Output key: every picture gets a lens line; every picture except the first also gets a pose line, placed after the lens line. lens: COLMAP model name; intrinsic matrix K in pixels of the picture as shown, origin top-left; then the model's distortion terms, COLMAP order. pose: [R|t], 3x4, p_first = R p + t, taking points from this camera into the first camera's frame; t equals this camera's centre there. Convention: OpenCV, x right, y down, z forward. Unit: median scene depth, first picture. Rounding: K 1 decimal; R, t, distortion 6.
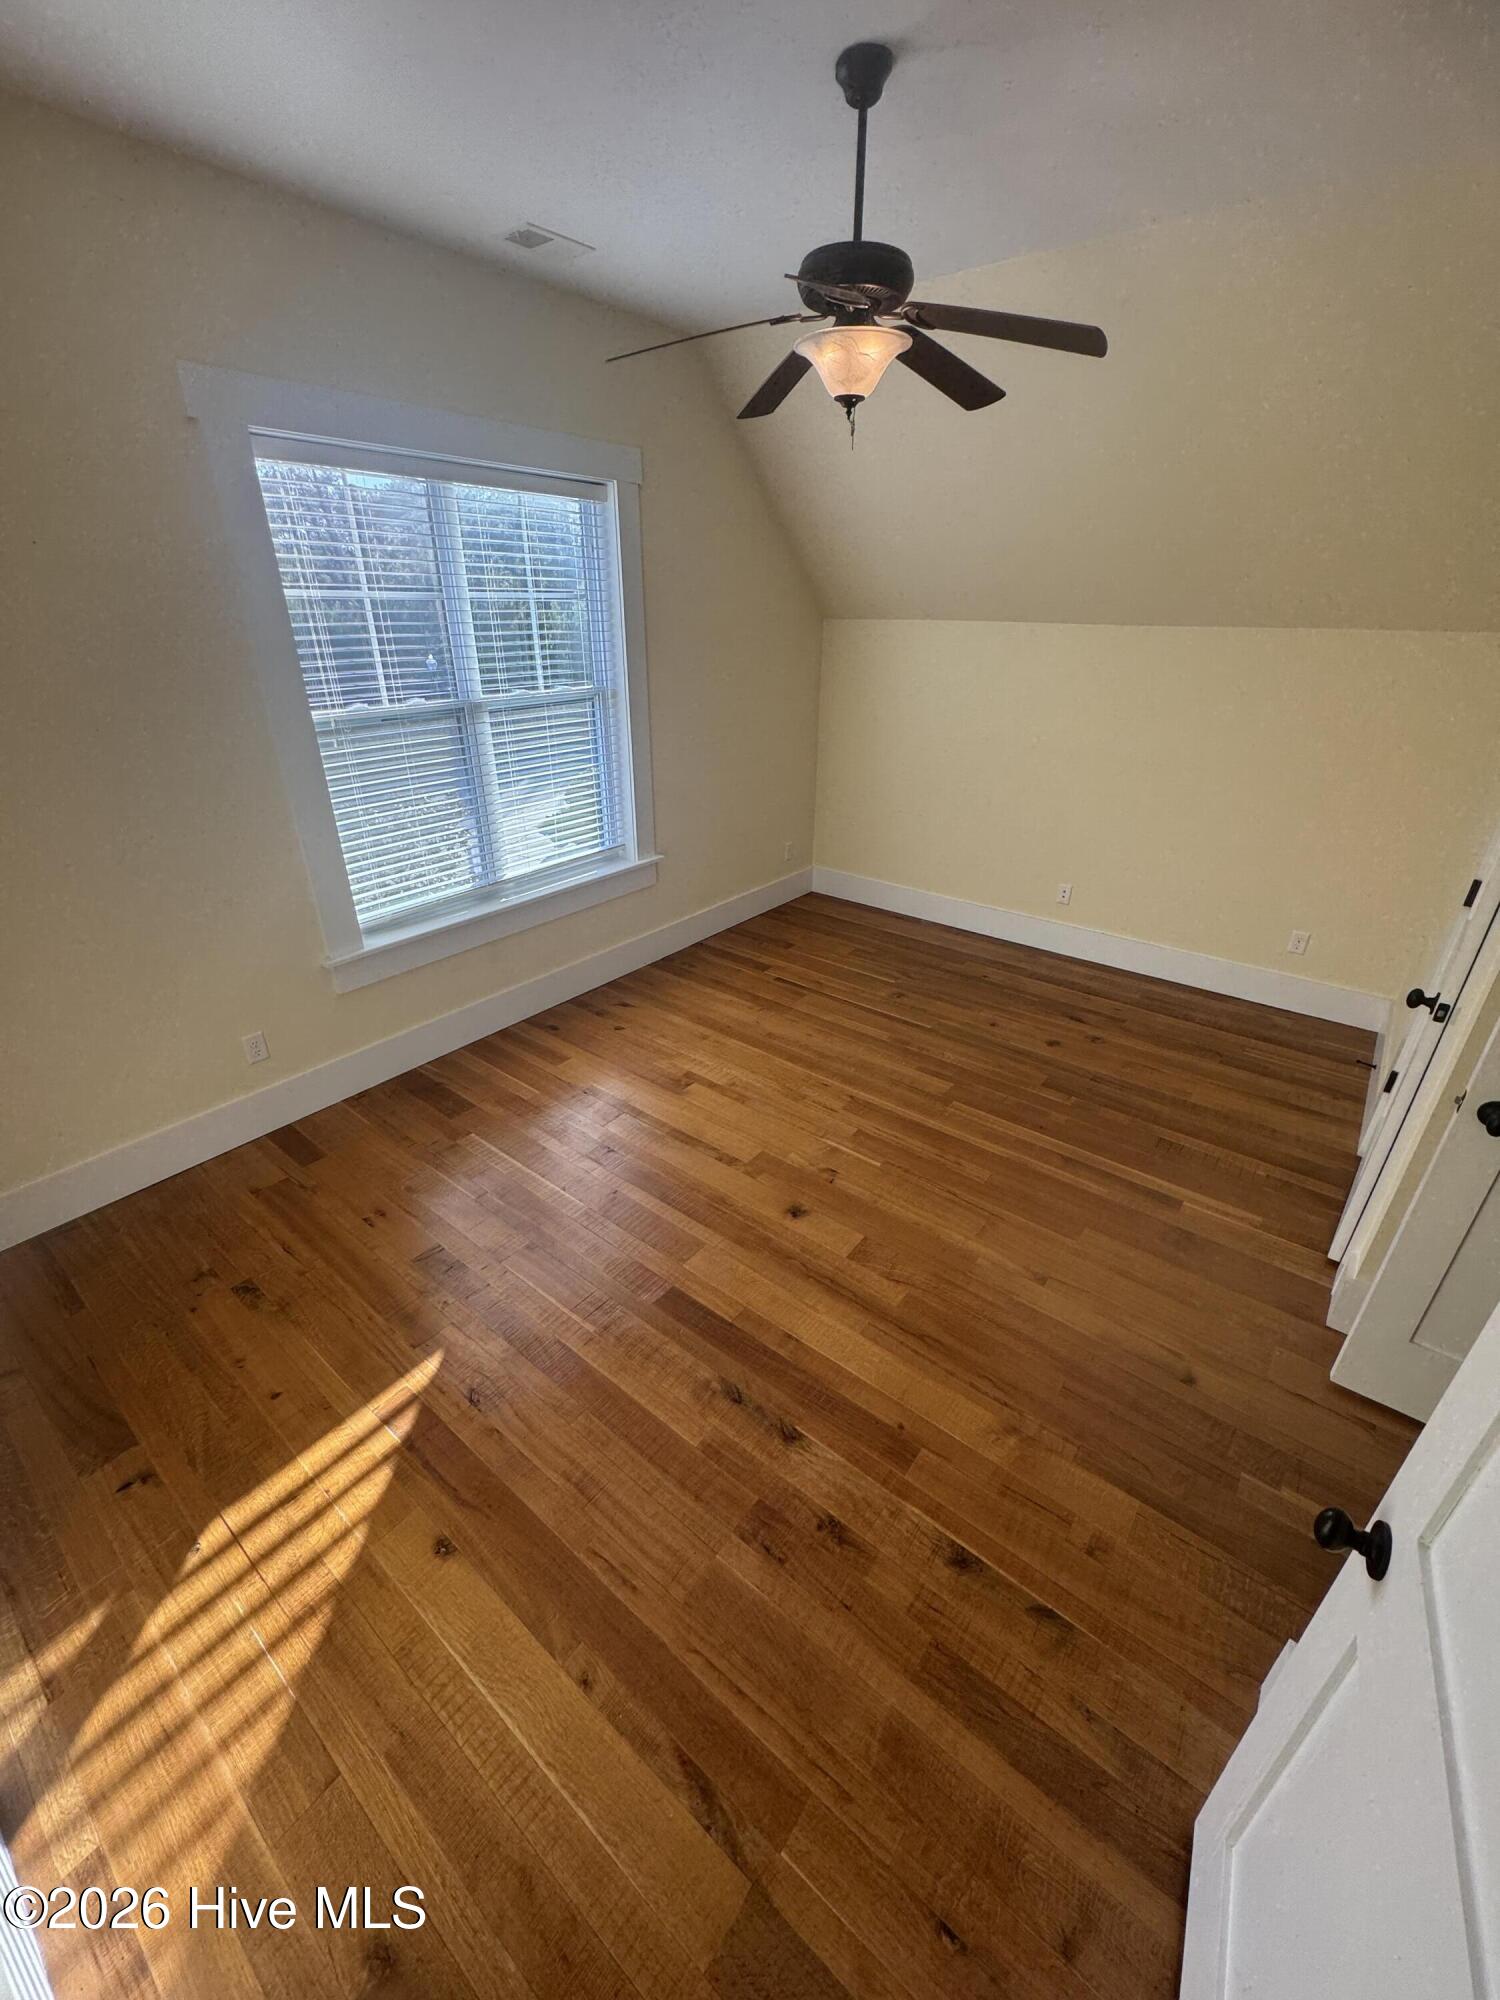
lens RADIAL K [[801.0, 0, 750.0], [0, 801.0, 1000.0], [0, 0, 1]] dist [-0.001280, -0.000131]
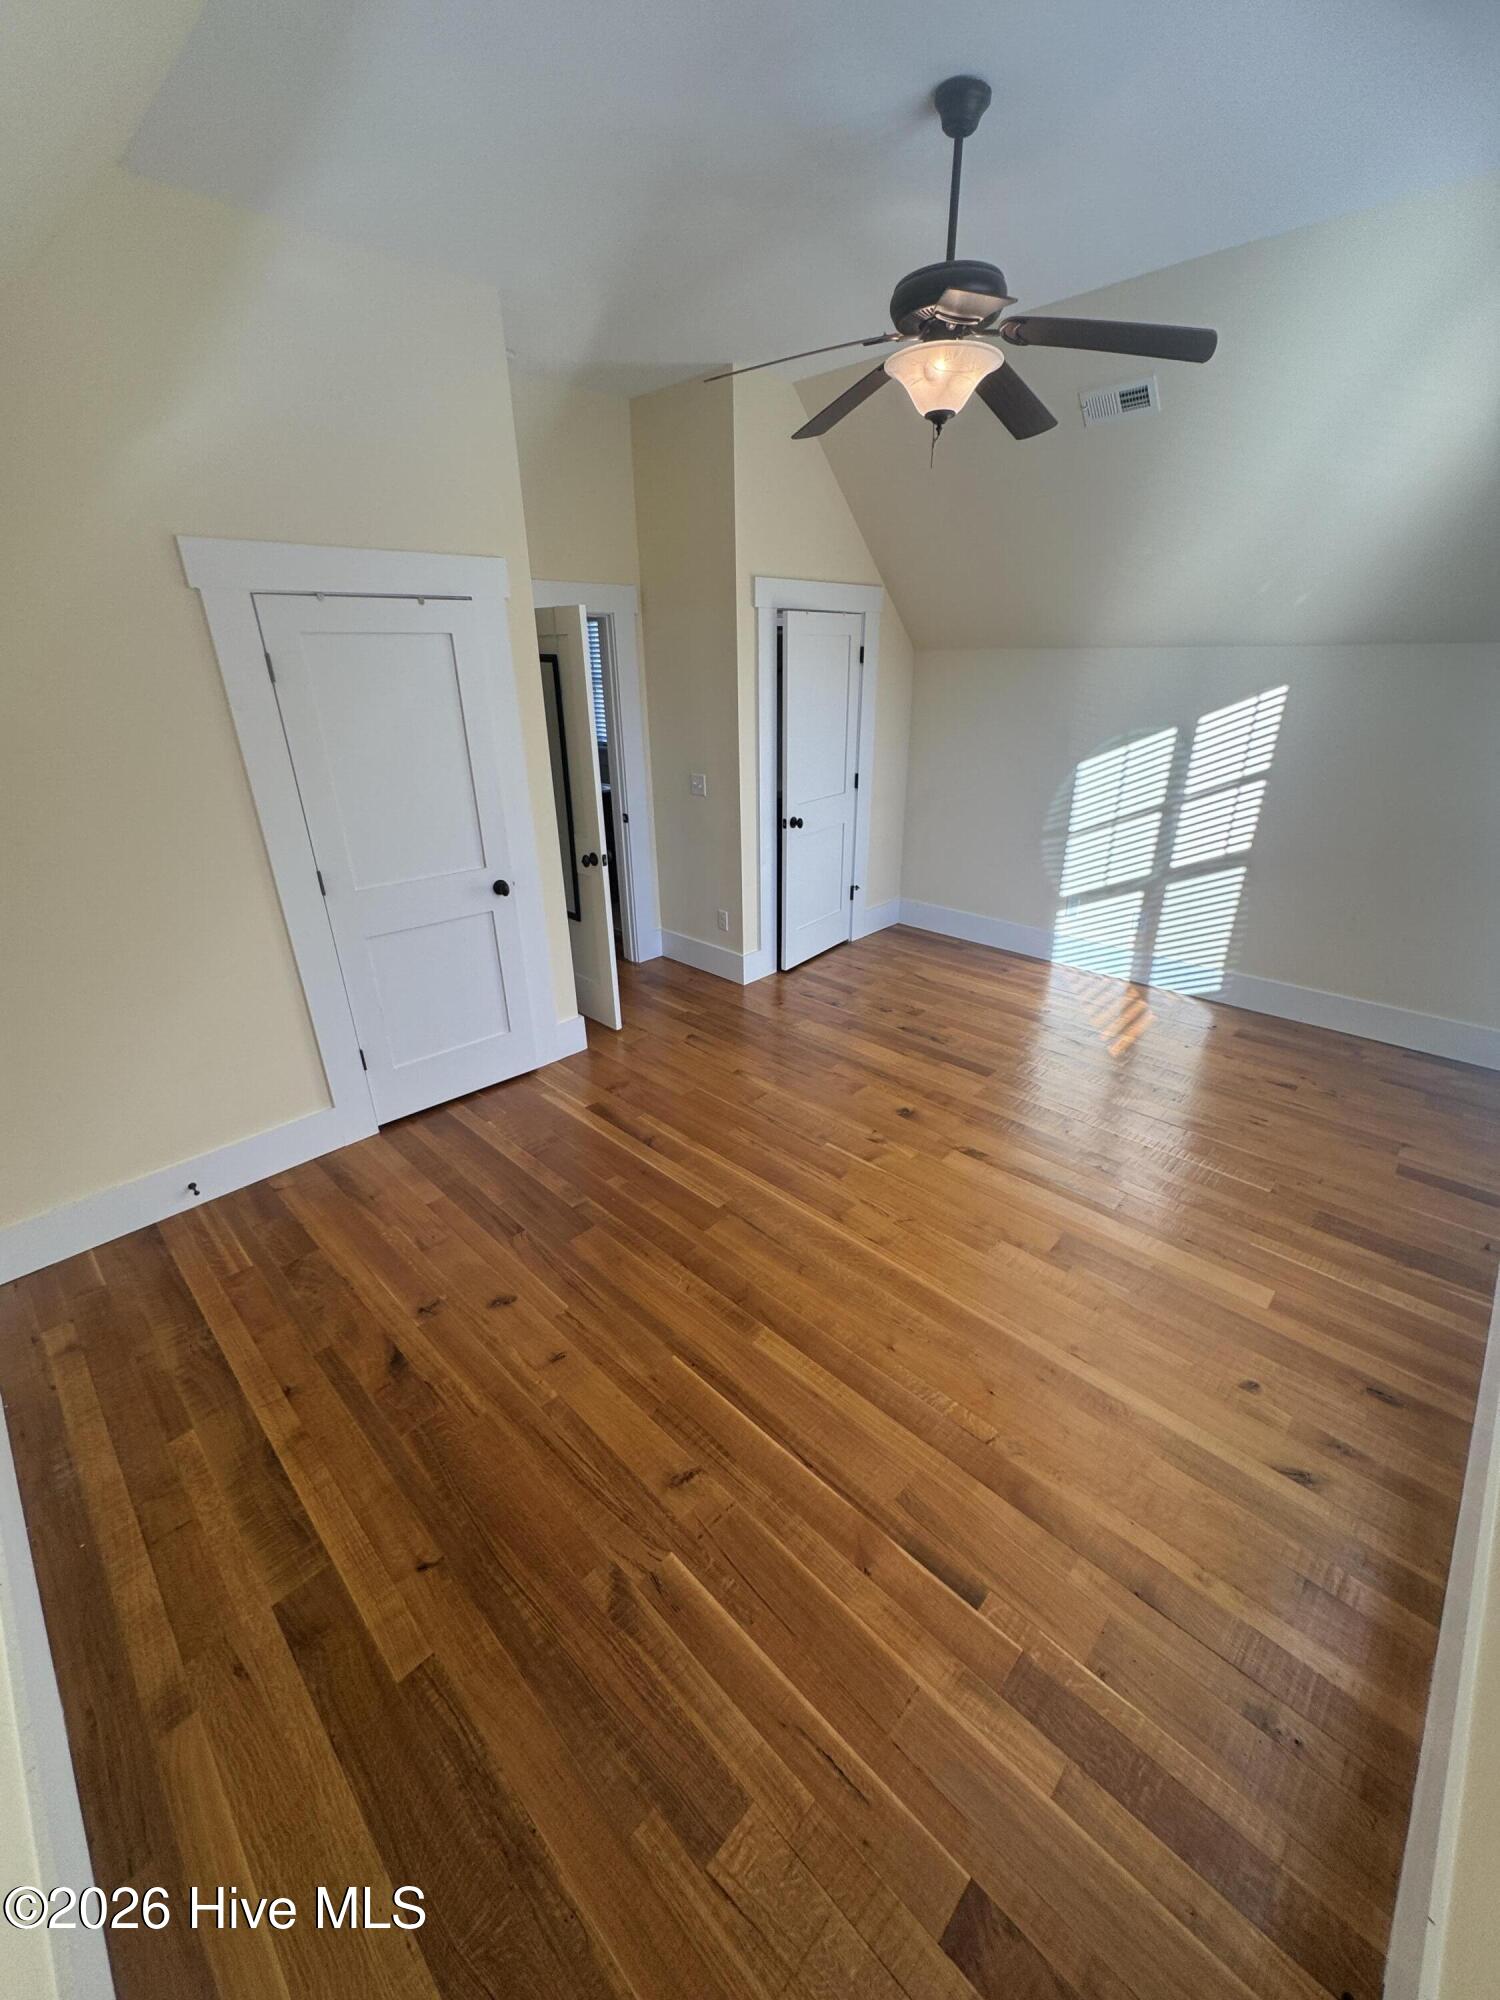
lens RADIAL K [[801.0, 0, 750.0], [0, 801.0, 1000.0], [0, 0, 1]] dist [-0.001280, -0.000131]
pose [[-0.994592, -0.033176, 0.098417, 0.159579], [0.053569, 0.647958, 0.759790, -0.706996], [-0.088976, 0.760953, -0.642677, 1.493644]]
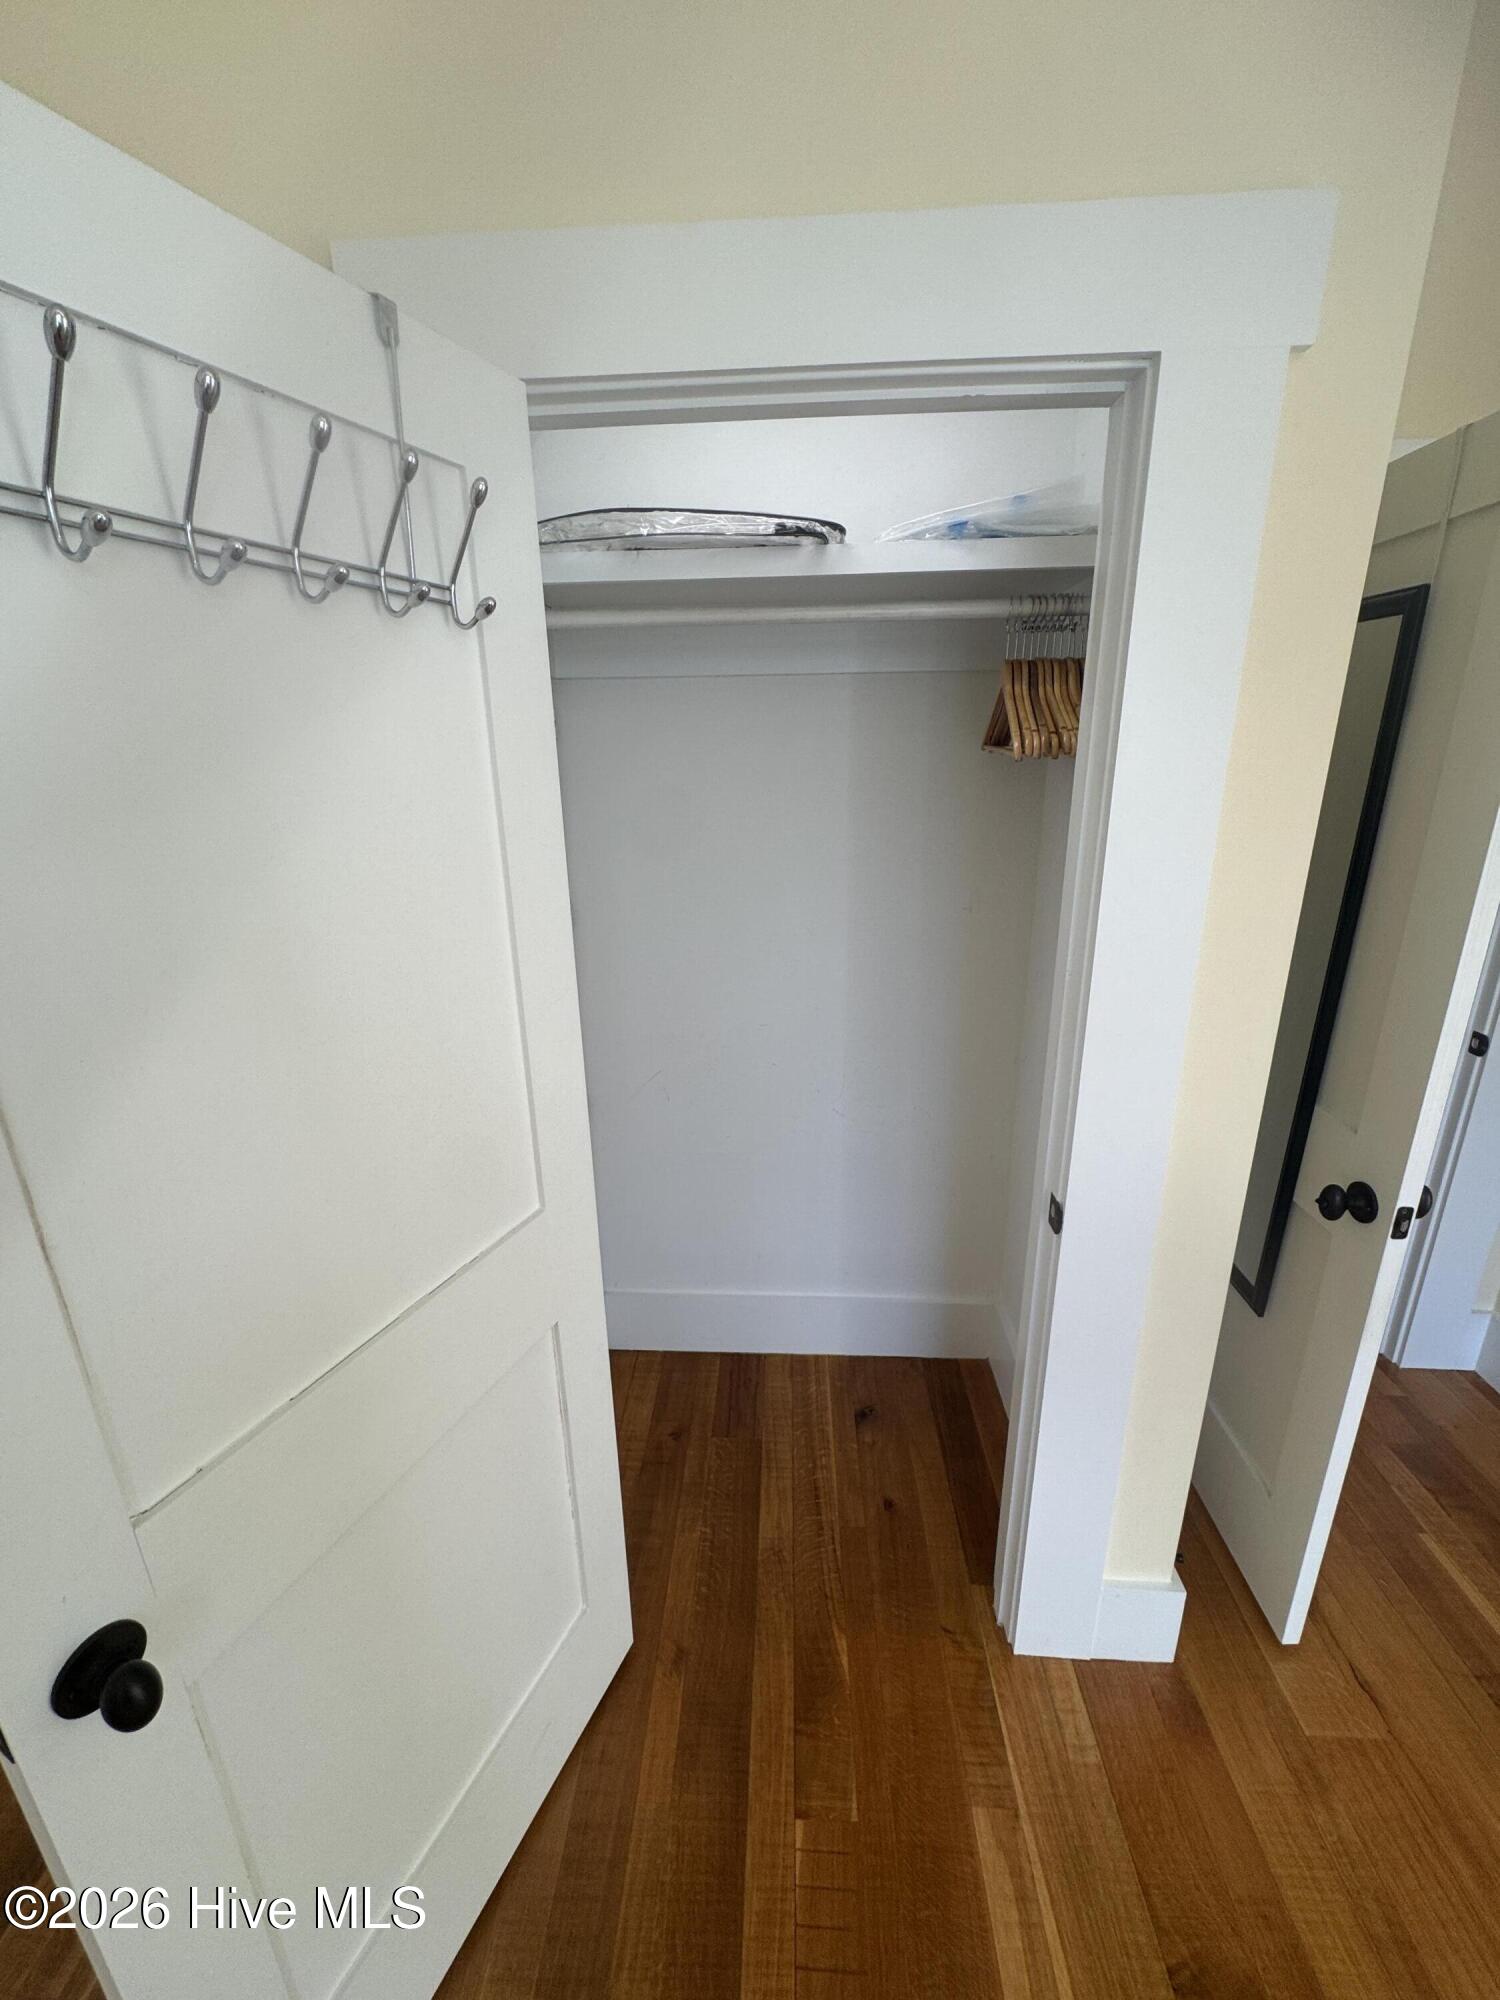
lens RADIAL K [[801.0, 0, 750.0], [0, 801.0, 1000.0], [0, 0, 1]] dist [-0.001280, -0.000131]
pose [[-0.580652, -0.242480, 0.777204, 0.417915], [0.373370, 0.769005, 0.518869, -0.326248], [-0.723490, 0.591468, -0.355990, 0.864120]]
